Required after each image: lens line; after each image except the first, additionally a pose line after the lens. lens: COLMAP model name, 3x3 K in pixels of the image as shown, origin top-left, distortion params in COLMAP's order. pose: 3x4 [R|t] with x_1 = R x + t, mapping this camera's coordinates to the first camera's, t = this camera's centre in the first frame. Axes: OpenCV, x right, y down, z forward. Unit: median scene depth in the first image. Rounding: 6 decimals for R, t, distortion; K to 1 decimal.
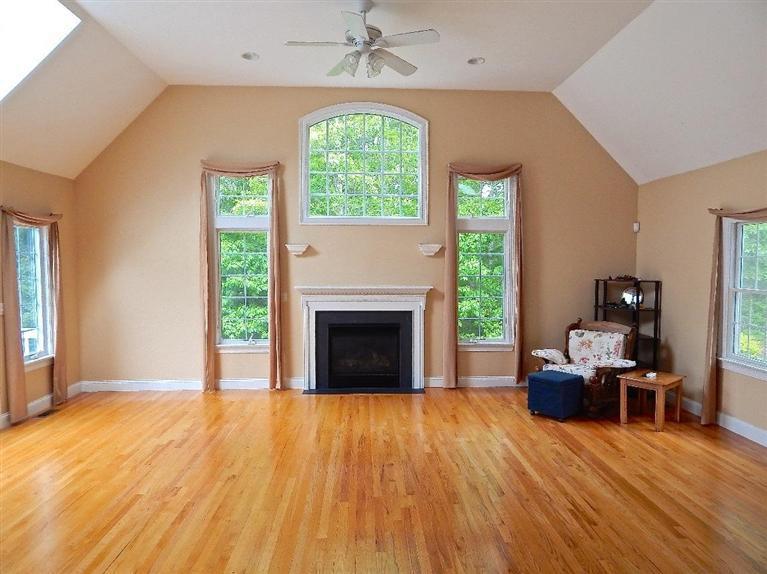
lens RADIAL K [[505.8, 0, 383.5], [0, 505.8, 287.0], [0, 0, 1]] dist [-0.000551, -0.004574]
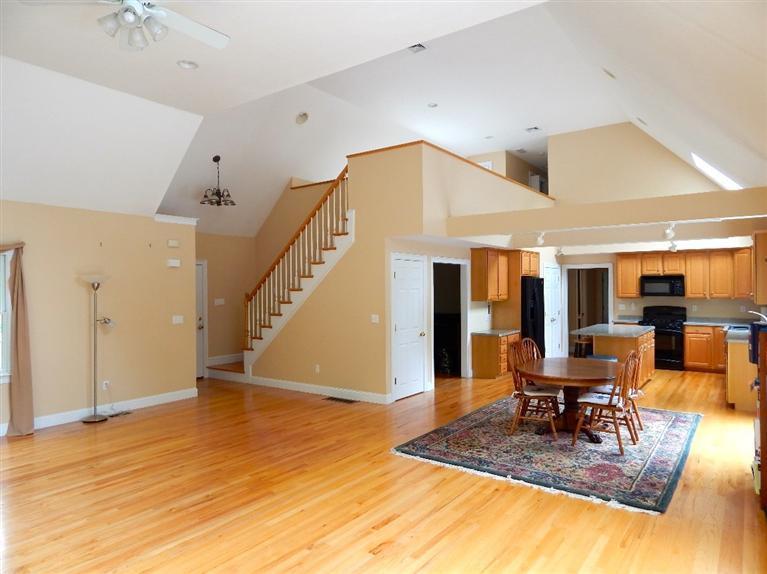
lens RADIAL K [[505.8, 0, 383.5], [0, 505.8, 287.0], [0, 0, 1]] dist [-0.000551, -0.004574]
pose [[-0.781937, 0.002975, 0.623350, -0.564628], [0.037071, 0.998441, 0.041736, -0.050683], [-0.622254, 0.055743, -0.780828, 0.955864]]
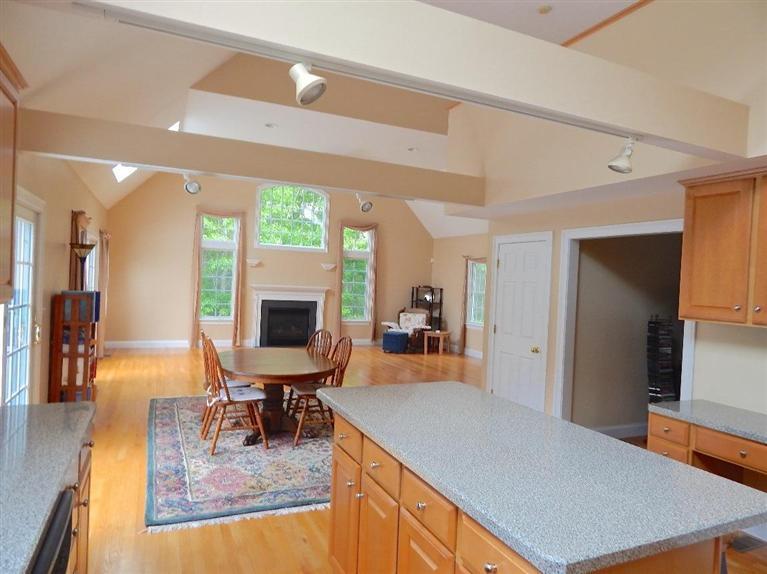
lens RADIAL K [[505.8, 0, 383.5], [0, 505.8, 287.0], [0, 0, 1]] dist [-0.000551, -0.004574]
pose [[0.927458, 0.036805, 0.372113, -0.408013], [-0.027350, 0.999156, -0.030659, 0.048640], [-0.372927, 0.018258, 0.927681, -0.757884]]
